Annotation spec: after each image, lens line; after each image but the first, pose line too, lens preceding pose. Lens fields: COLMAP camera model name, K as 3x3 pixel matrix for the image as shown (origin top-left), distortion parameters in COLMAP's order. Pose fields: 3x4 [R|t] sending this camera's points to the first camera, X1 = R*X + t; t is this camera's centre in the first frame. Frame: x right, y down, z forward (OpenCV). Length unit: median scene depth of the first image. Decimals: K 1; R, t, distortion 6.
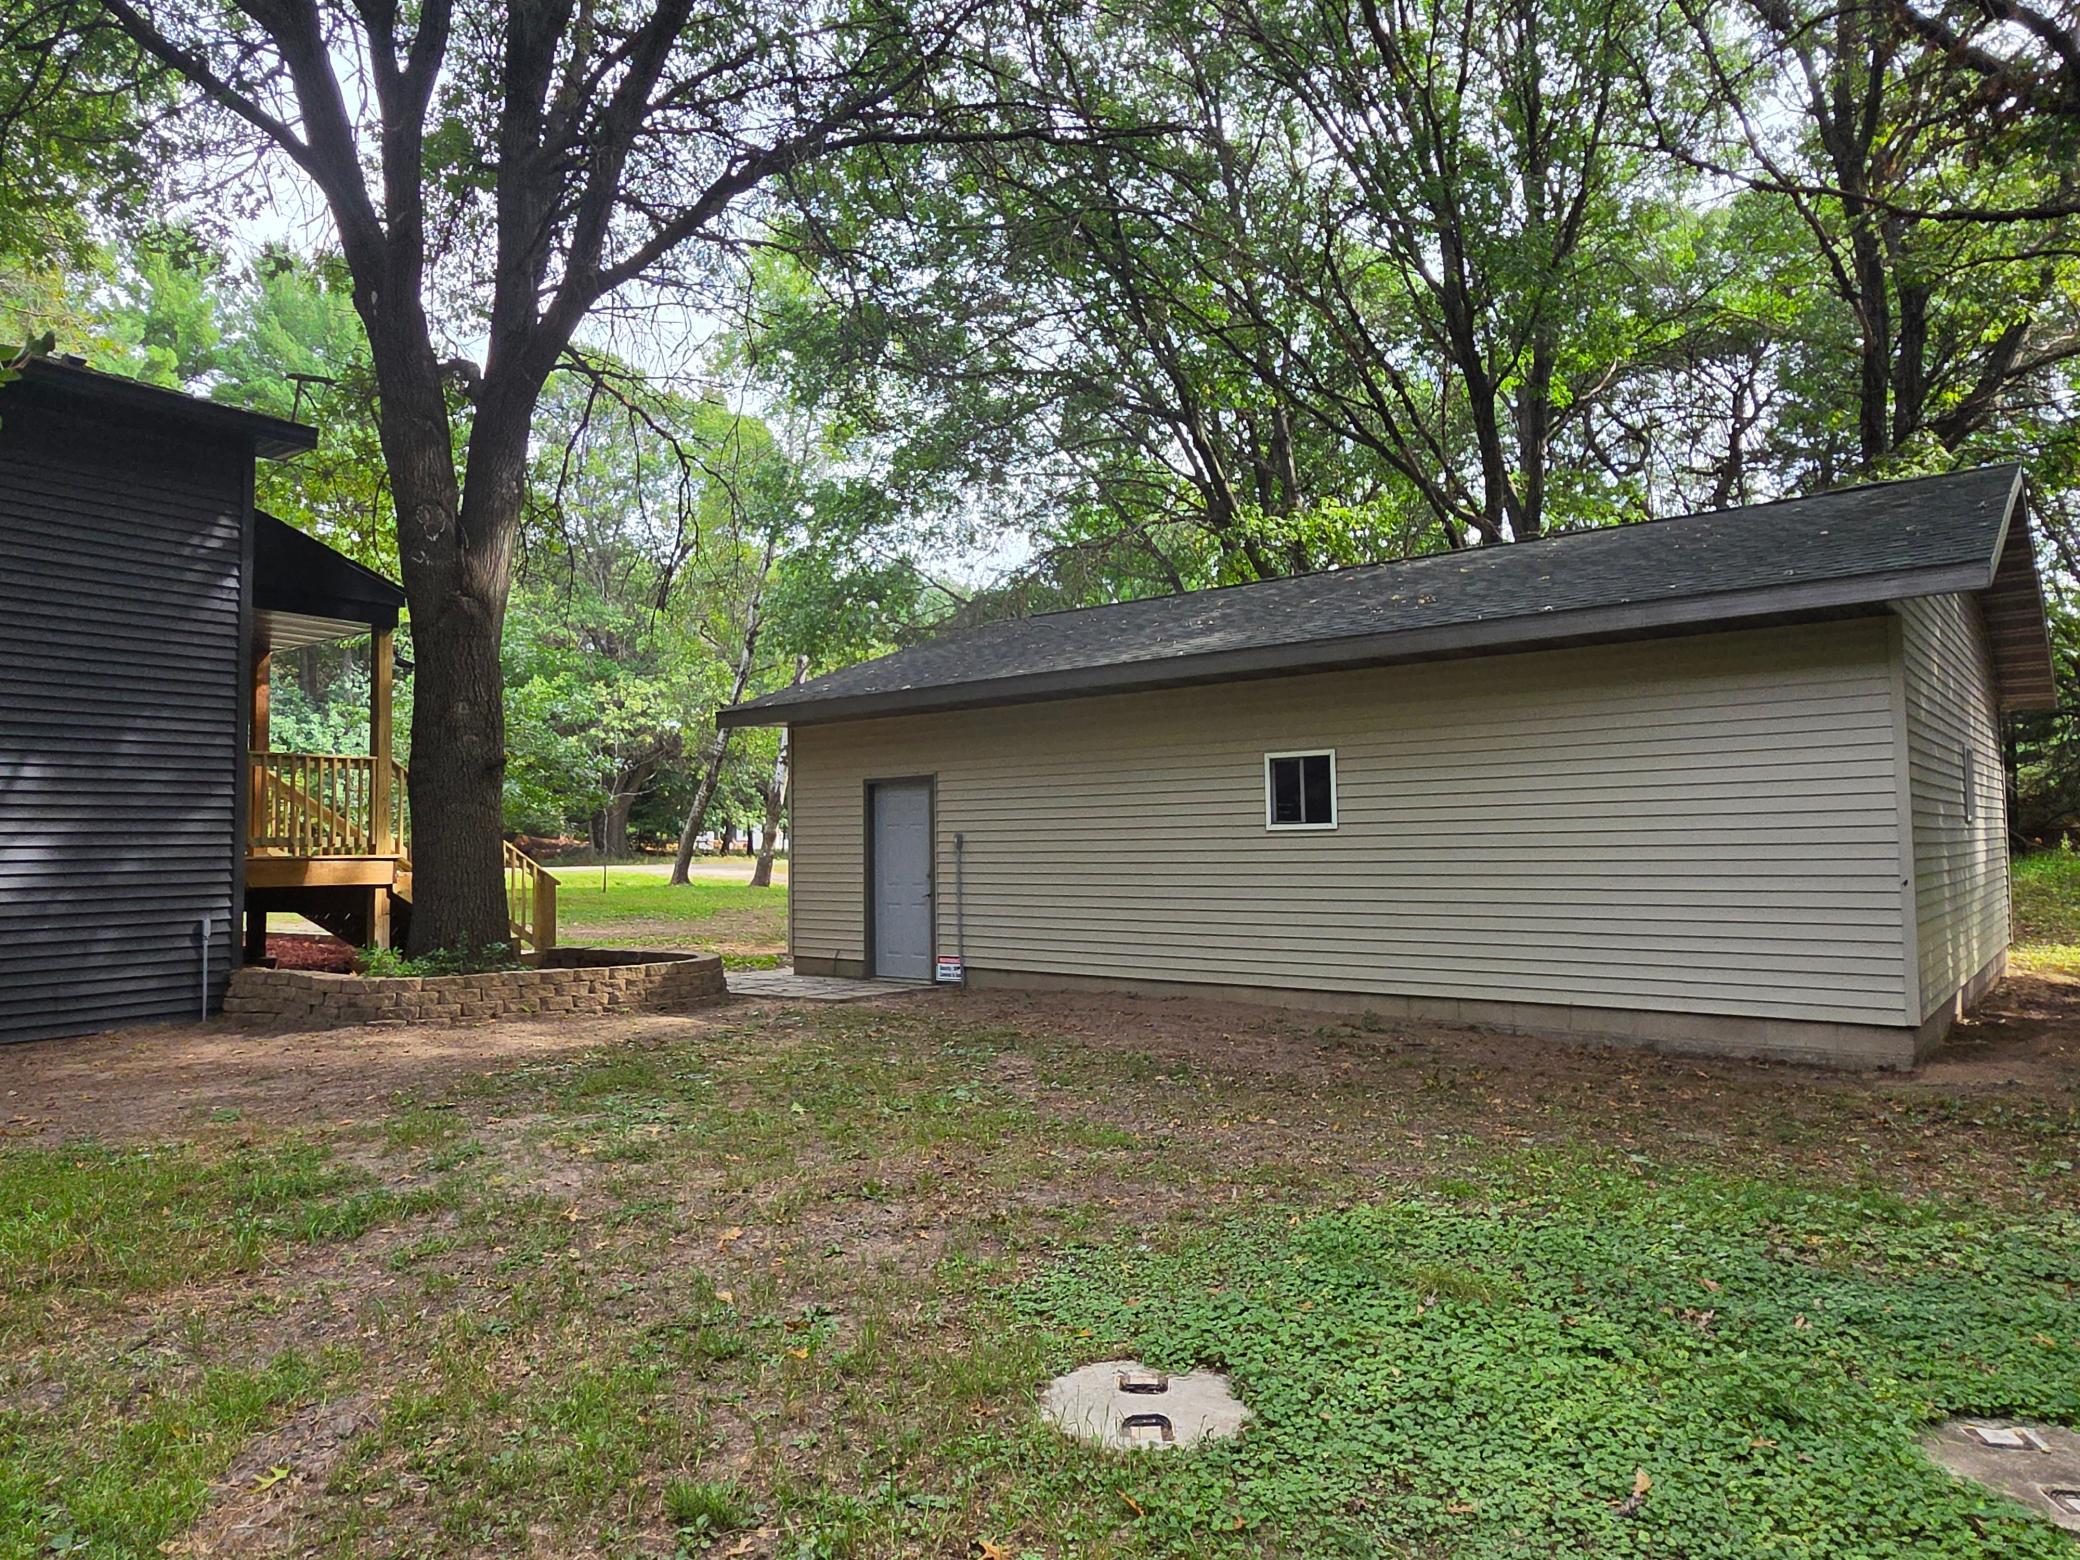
lens RADIAL K [[1295.8, 0, 1040.0], [0, 1295.8, 780.0], [0, 0, 1]] dist [0.002441, 0.000201]
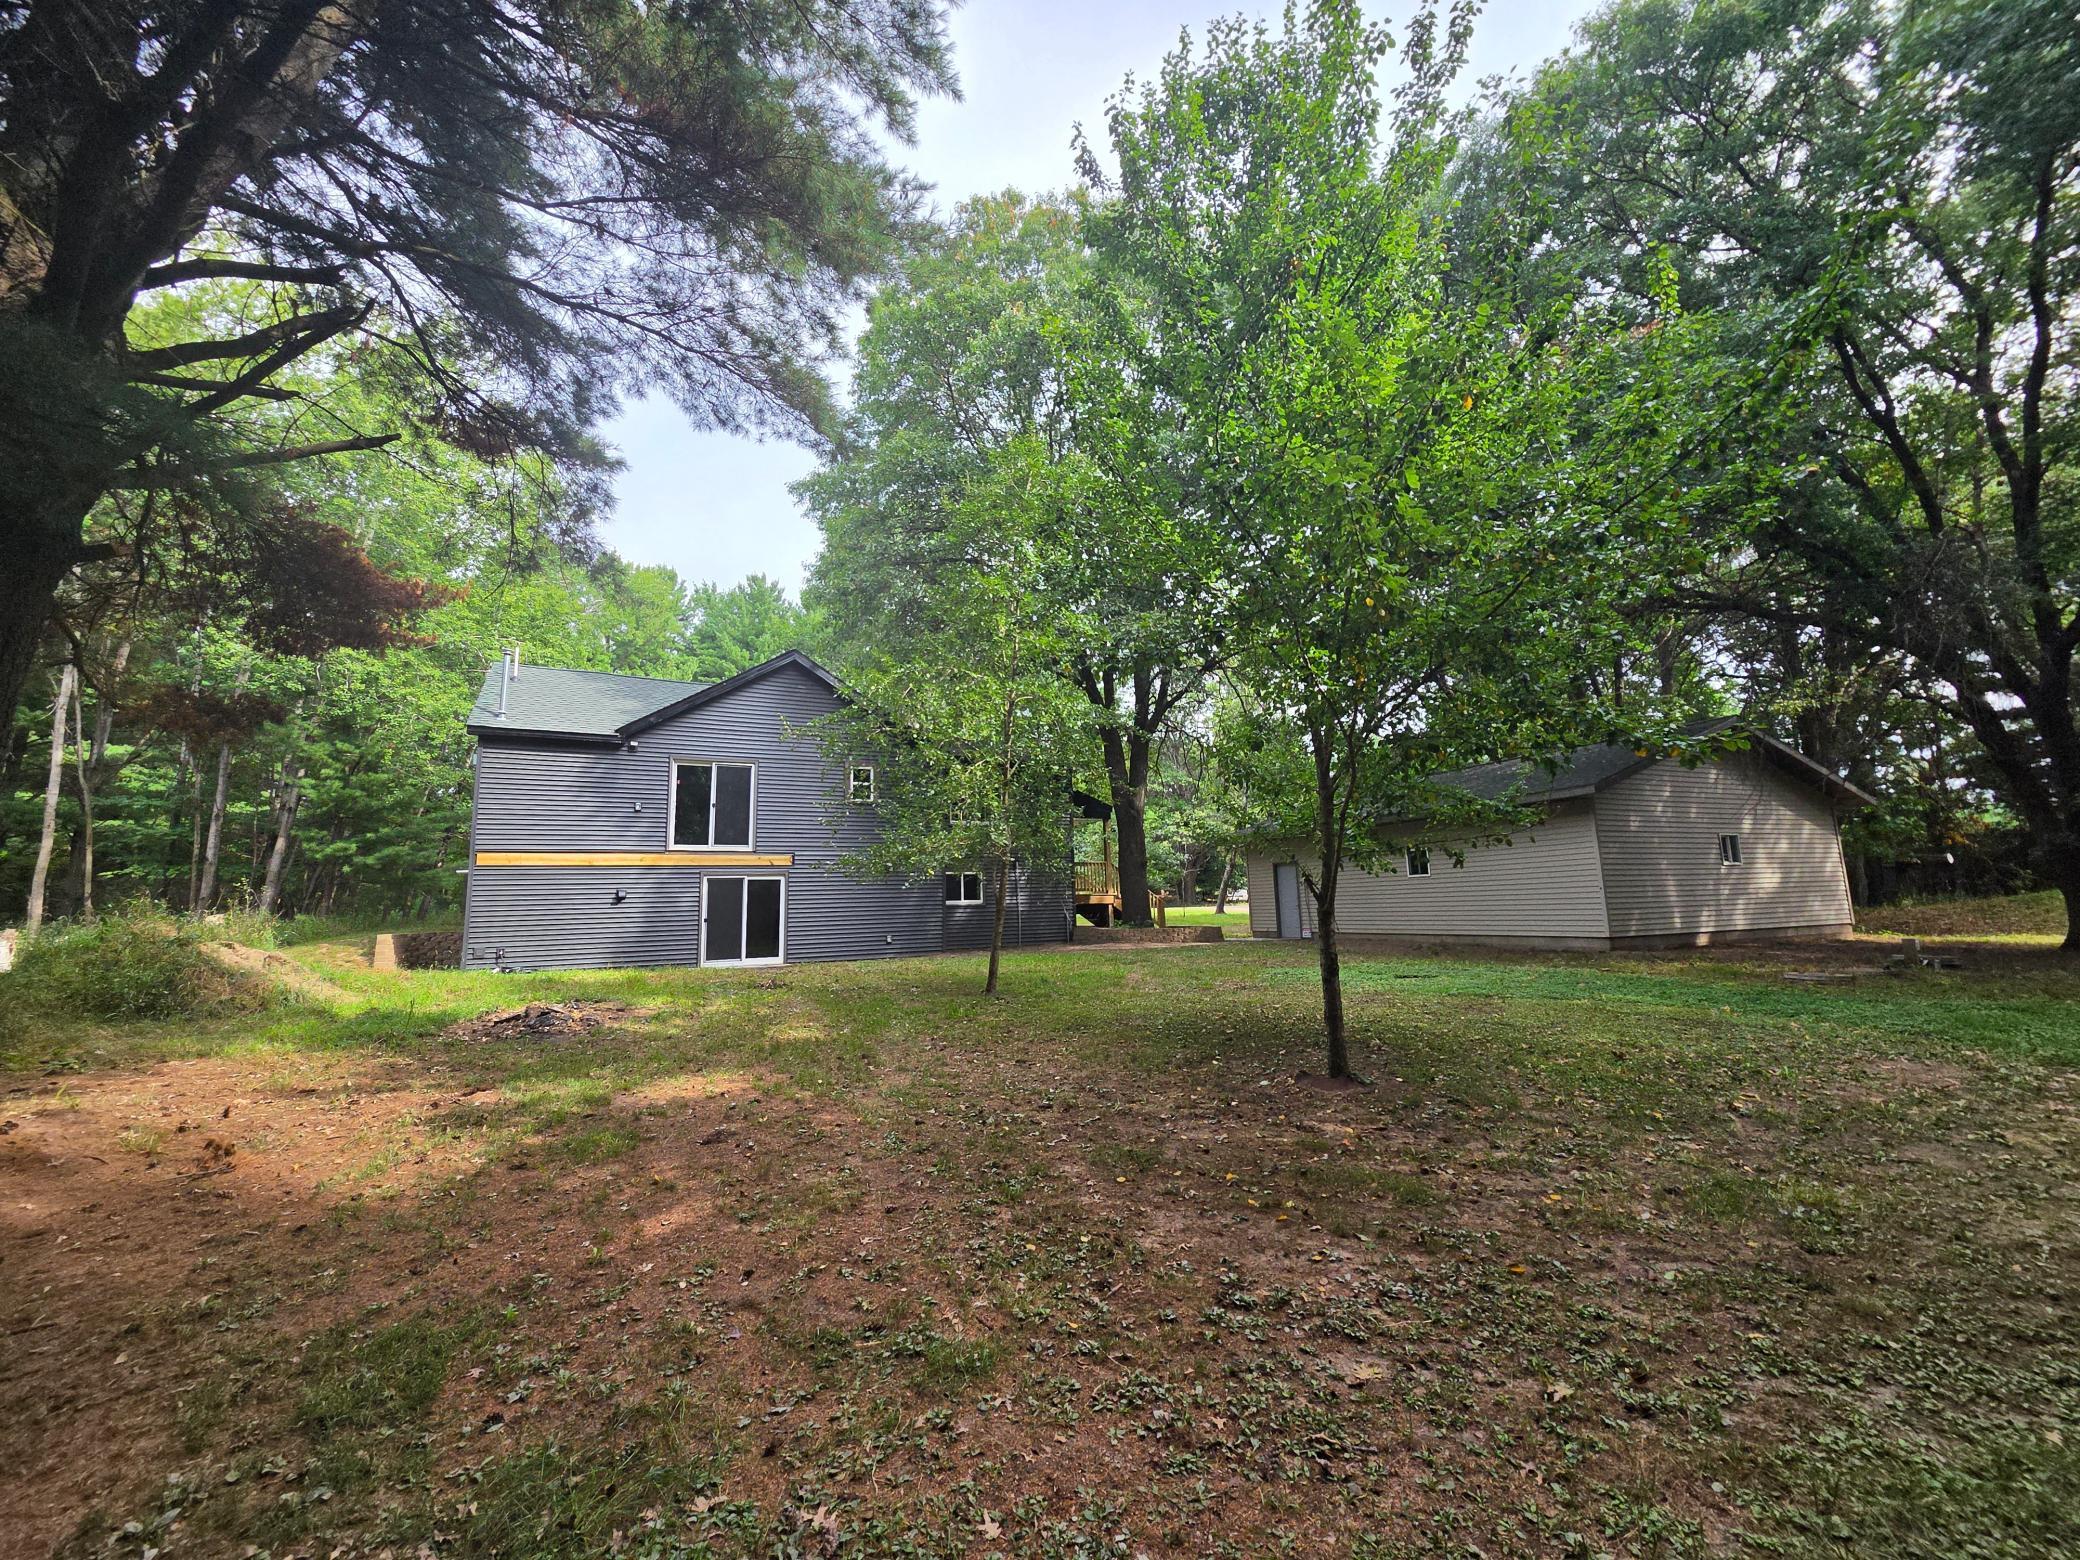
lens RADIAL K [[841.3, 0, 1032.4], [0, 841.3, 782.5], [0, 0, 1]] dist [0.001754, -0.000043]
pose [[0.876603, -0.081615, -0.474242, 0.281071], [0.038016, 0.994178, -0.100822, -0.009519], [0.479709, 0.070352, 0.874602, -0.805303]]
